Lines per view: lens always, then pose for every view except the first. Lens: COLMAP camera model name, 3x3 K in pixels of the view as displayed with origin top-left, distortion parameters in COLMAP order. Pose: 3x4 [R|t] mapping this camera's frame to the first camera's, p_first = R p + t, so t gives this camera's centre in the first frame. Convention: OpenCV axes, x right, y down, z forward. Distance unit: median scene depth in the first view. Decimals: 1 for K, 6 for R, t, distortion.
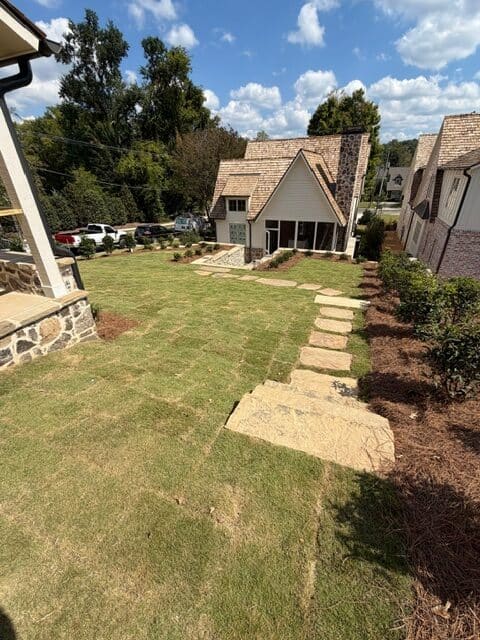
lens RADIAL K [[271.7, 0, 240.2], [0, 271.7, 319.2], [0, 0, 1]] dist [0.003589, 0.000318]
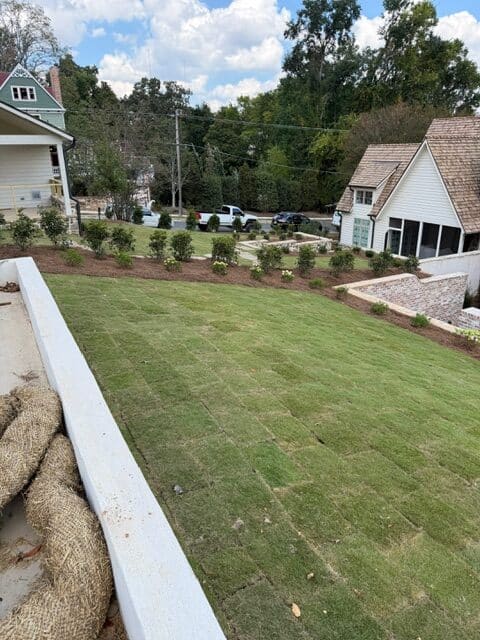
lens RADIAL K [[459.0, 0, 239.4], [0, 459.0, 324.2], [0, 0, 1]] dist [-0.004542, -0.007492]
pose [[0.775848, 0.229192, -0.587819, 0.568413], [-0.297586, 0.954472, -0.020625, 0.085882], [0.556330, 0.190928, 0.808729, -0.249238]]
